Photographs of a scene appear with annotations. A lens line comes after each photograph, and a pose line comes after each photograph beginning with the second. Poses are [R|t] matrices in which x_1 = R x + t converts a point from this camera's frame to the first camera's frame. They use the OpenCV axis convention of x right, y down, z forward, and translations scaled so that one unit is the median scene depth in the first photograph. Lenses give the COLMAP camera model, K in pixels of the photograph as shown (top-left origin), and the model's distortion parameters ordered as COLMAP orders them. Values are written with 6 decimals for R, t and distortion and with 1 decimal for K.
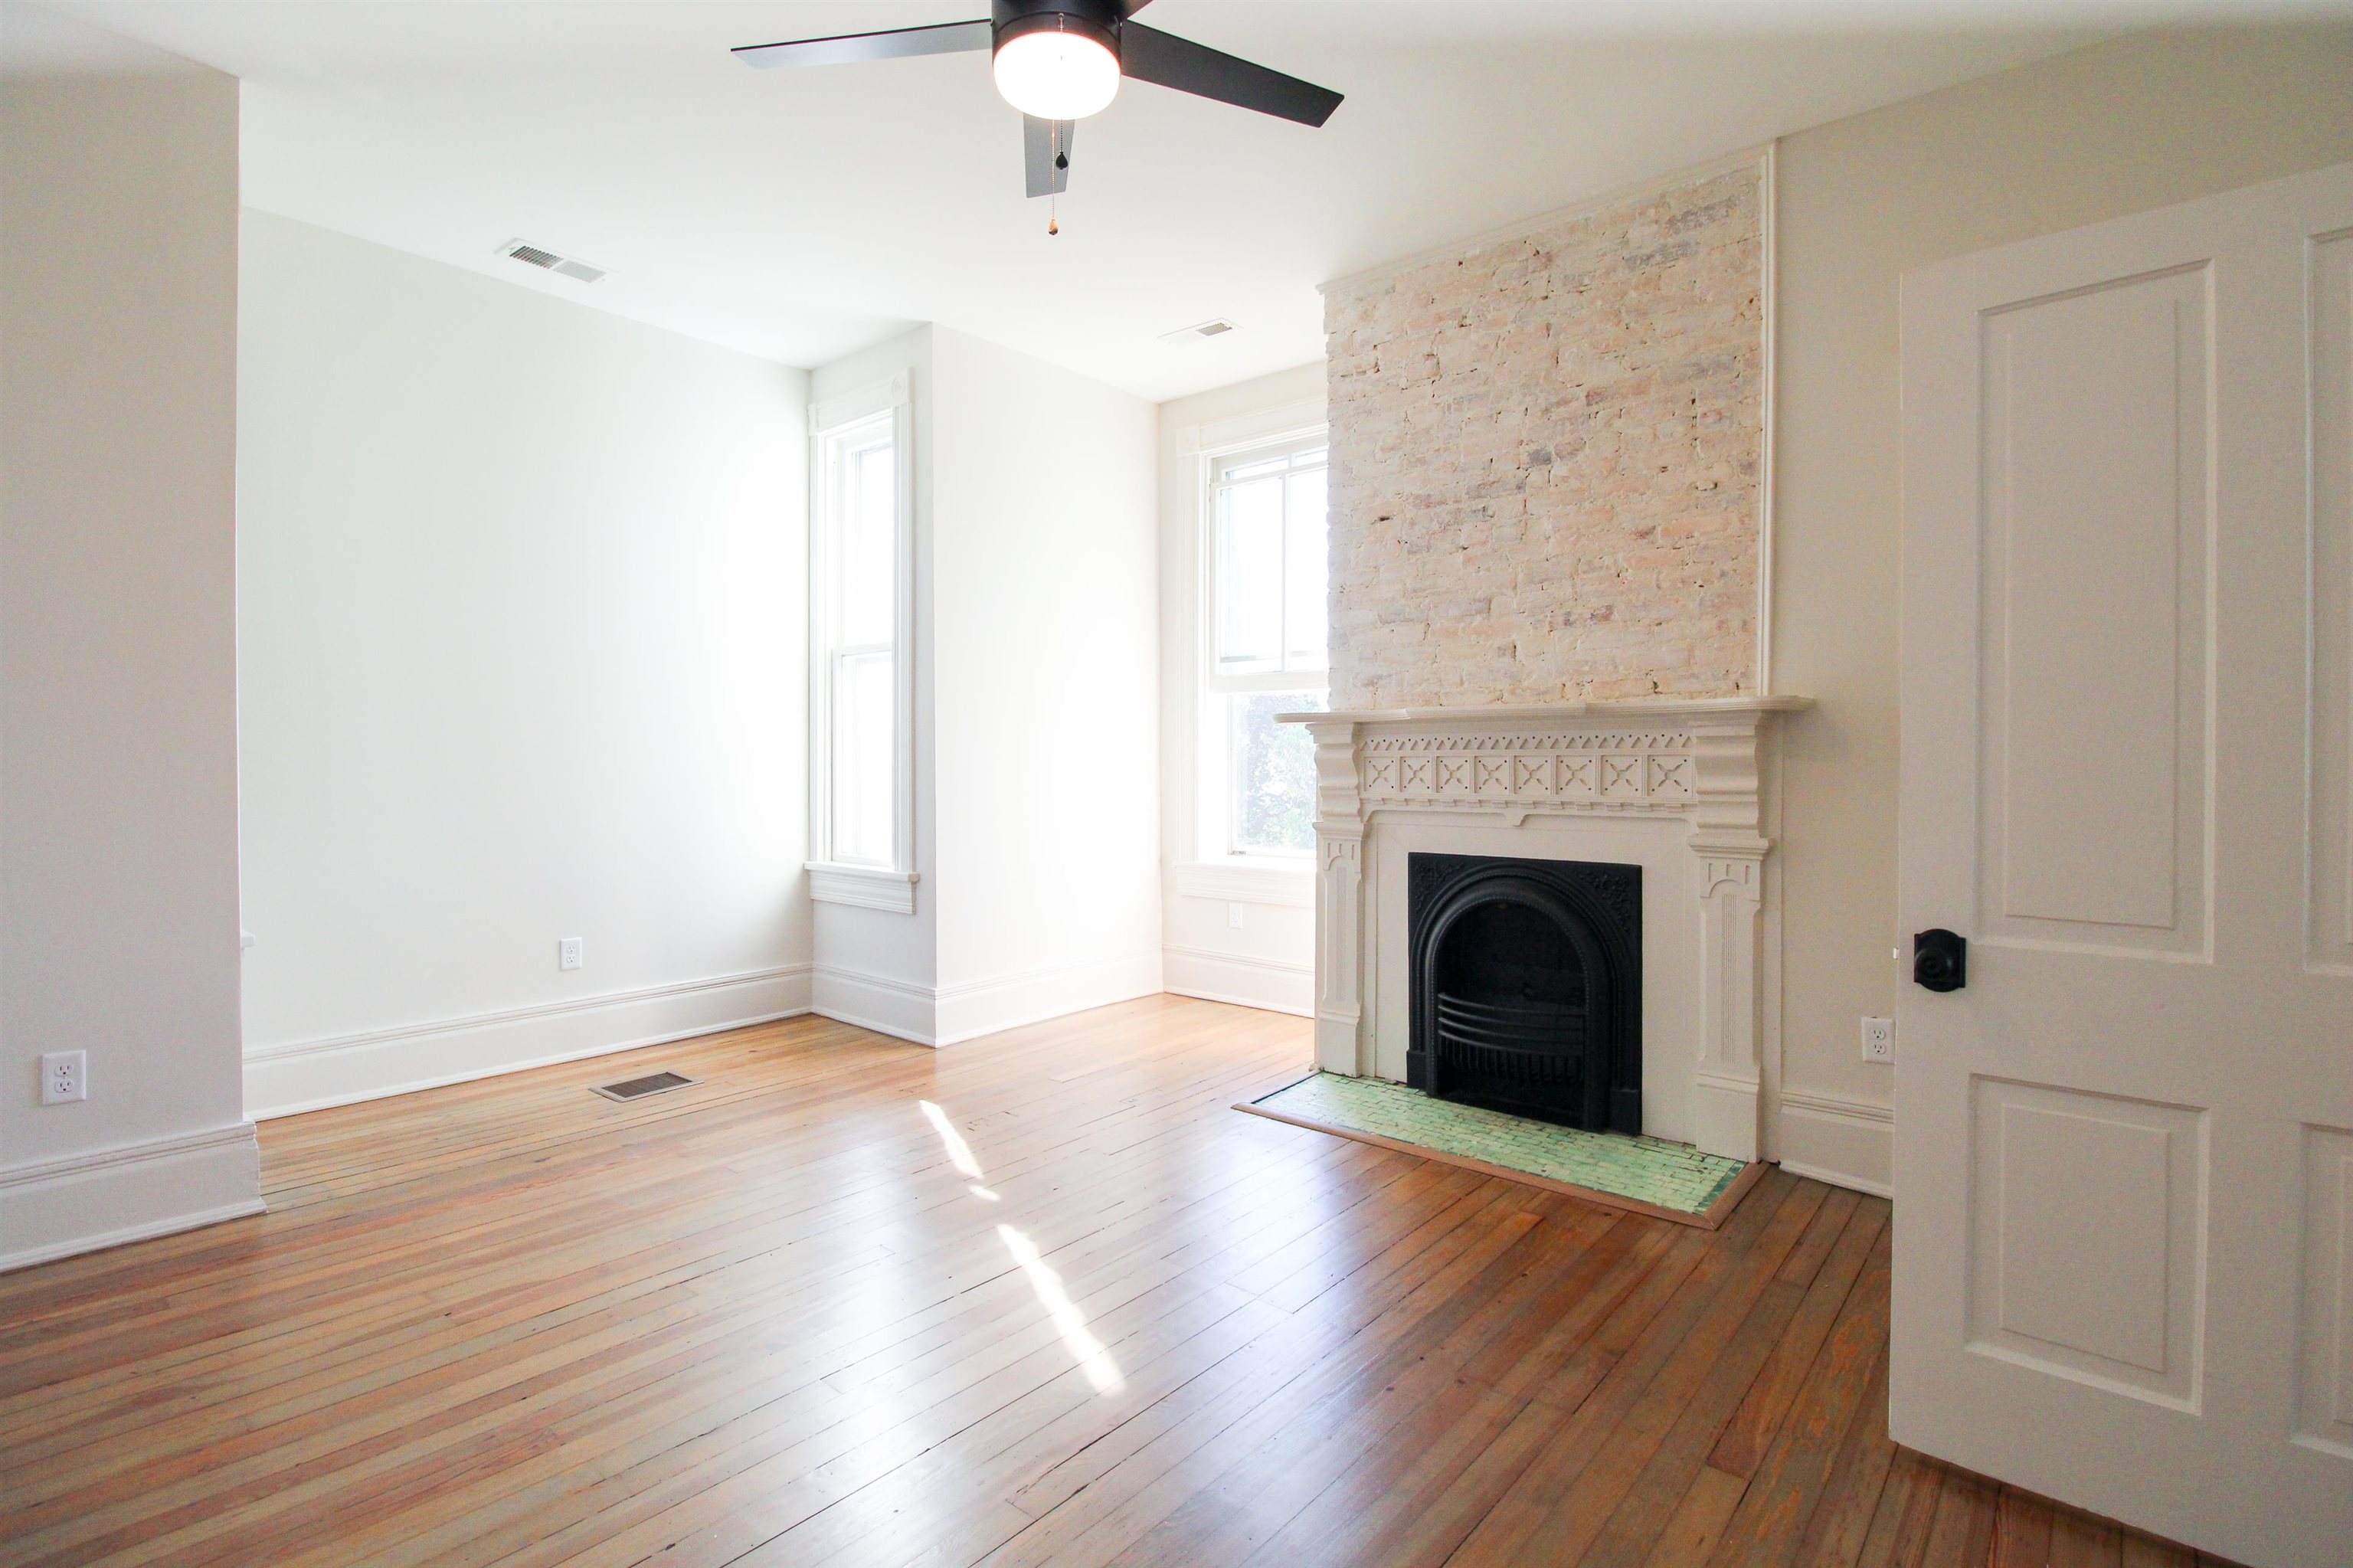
lens RADIAL K [[1114.7, 0, 1166.2], [0, 1114.7, 770.7], [0, 0, 1]] dist [-0.000651, -0.018231]
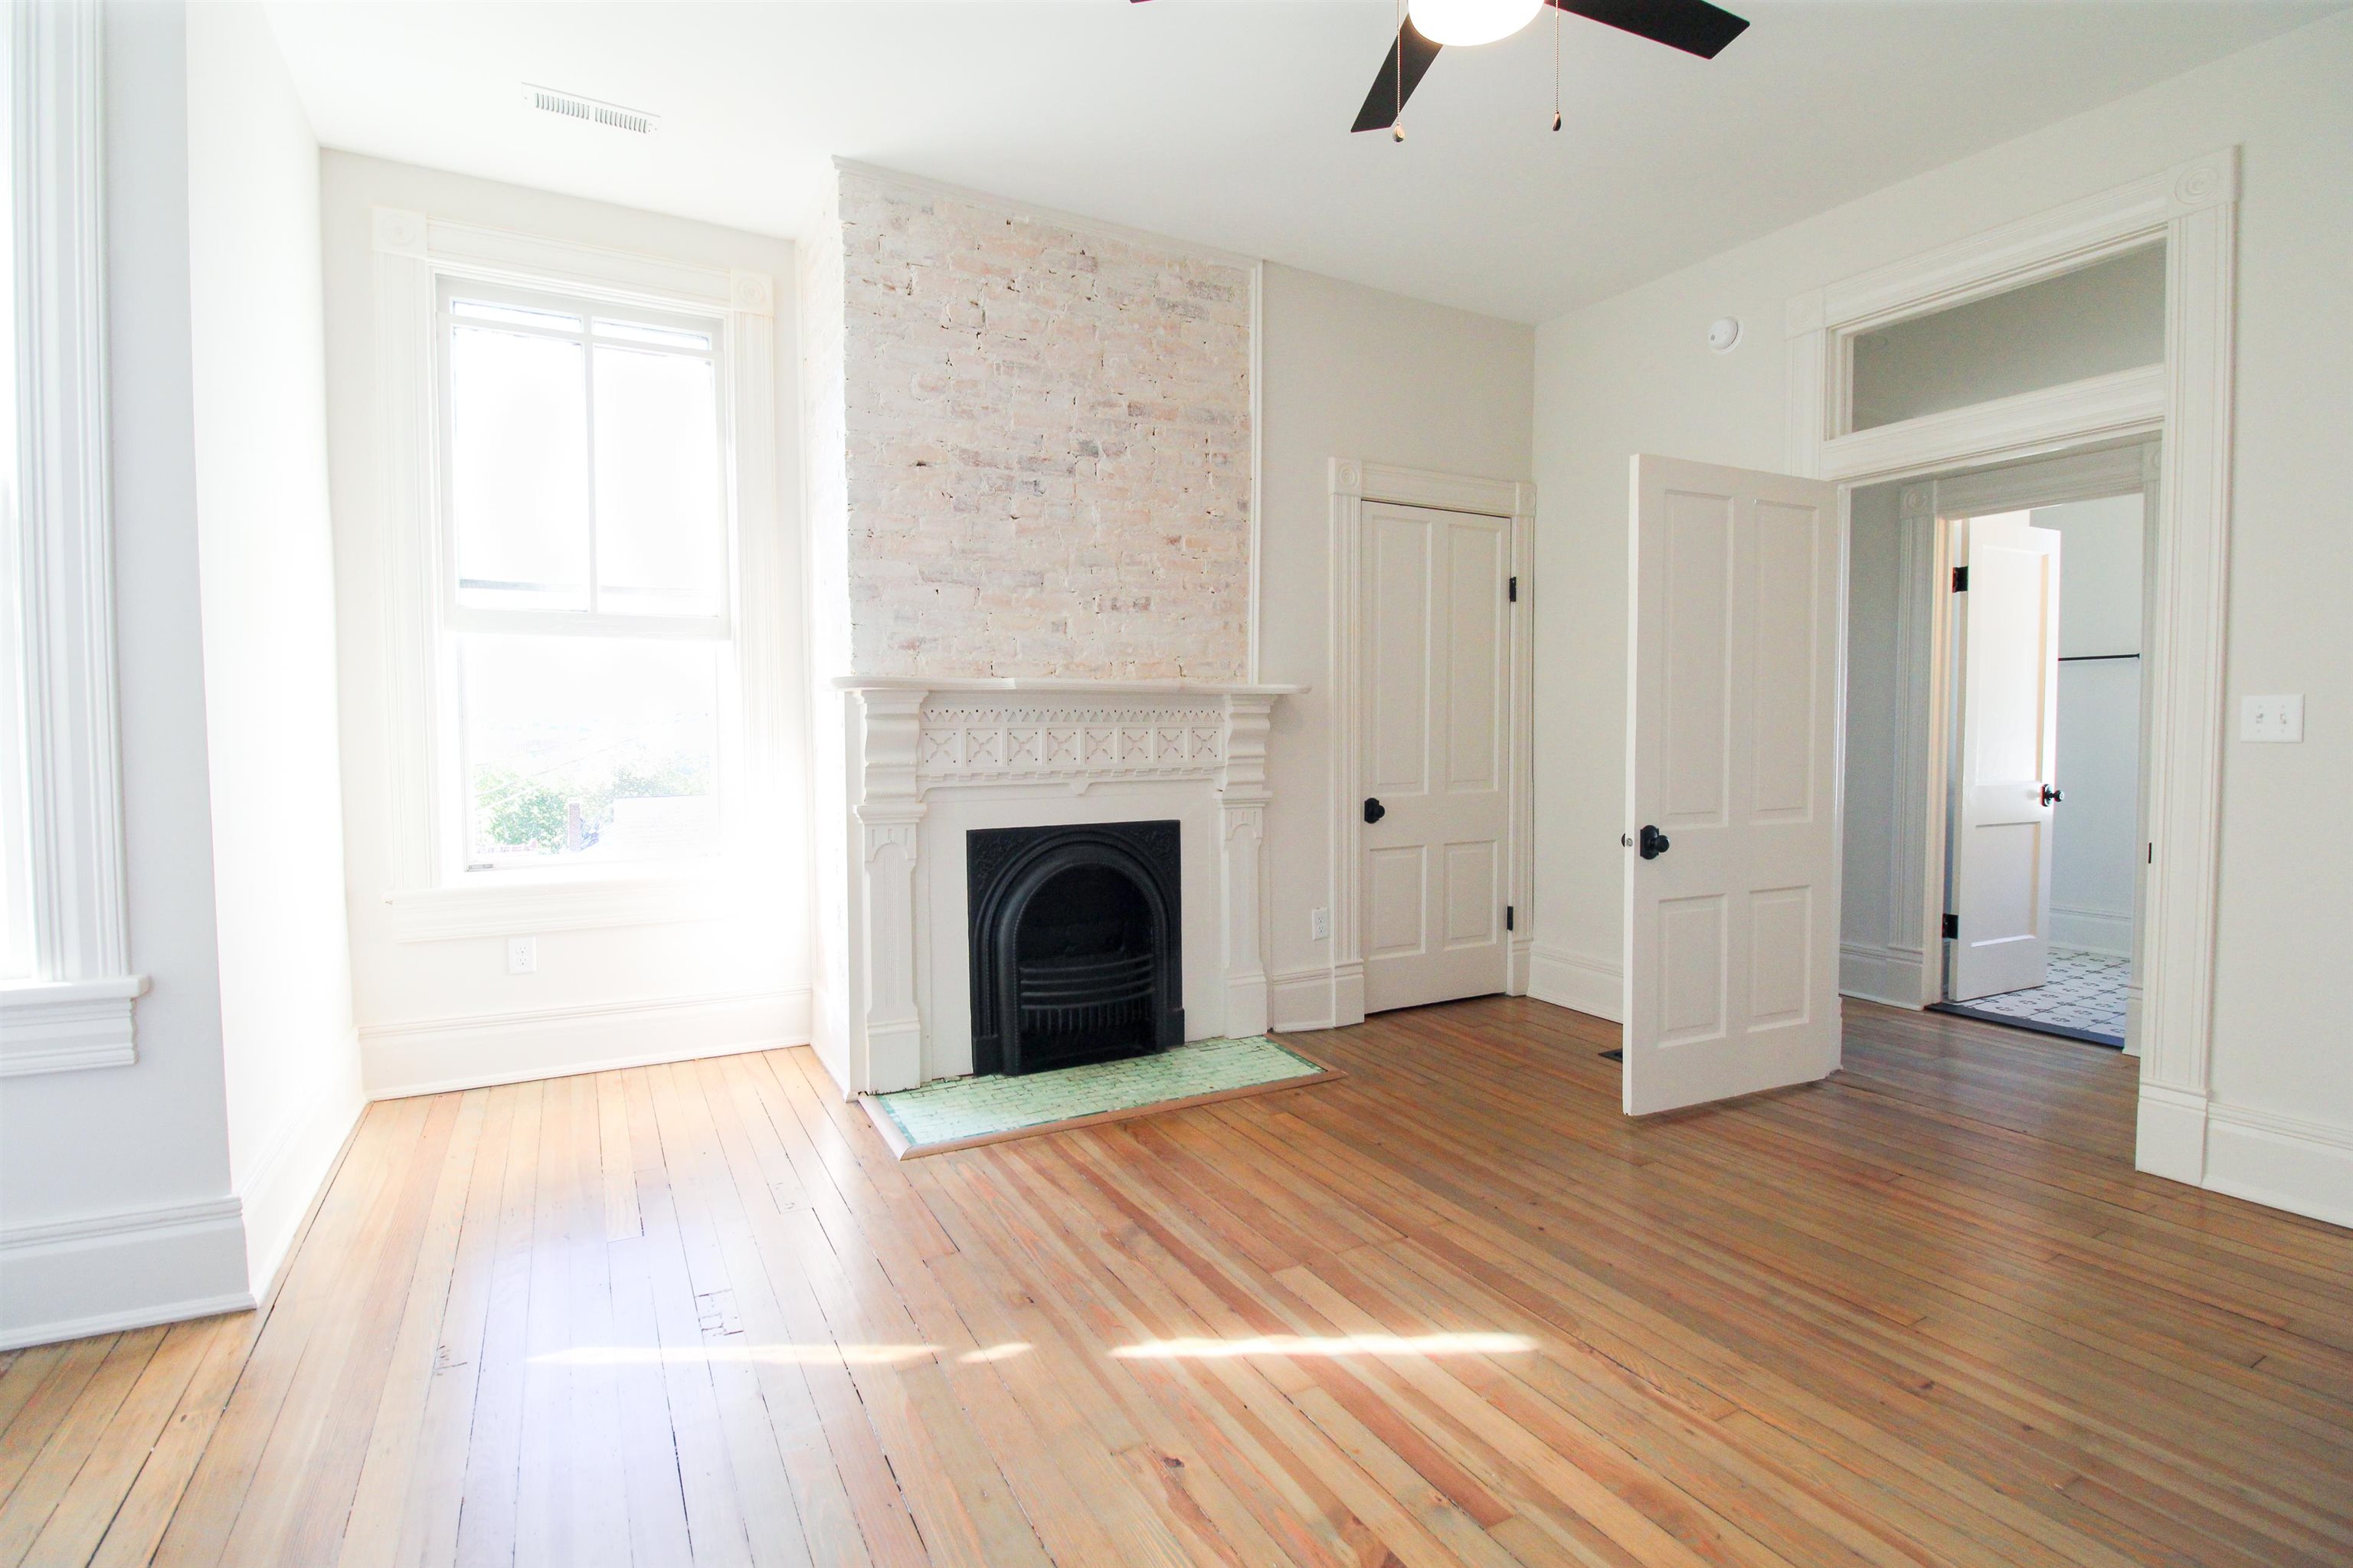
lens RADIAL K [[1114.7, 0, 1166.2], [0, 1114.7, 770.7], [0, 0, 1]] dist [-0.000651, -0.018231]
pose [[0.349854, -0.035827, 0.936119, -0.658802], [0.009387, 0.999352, 0.034739, -0.008950], [-0.936757, -0.003366, 0.349964, 0.562081]]
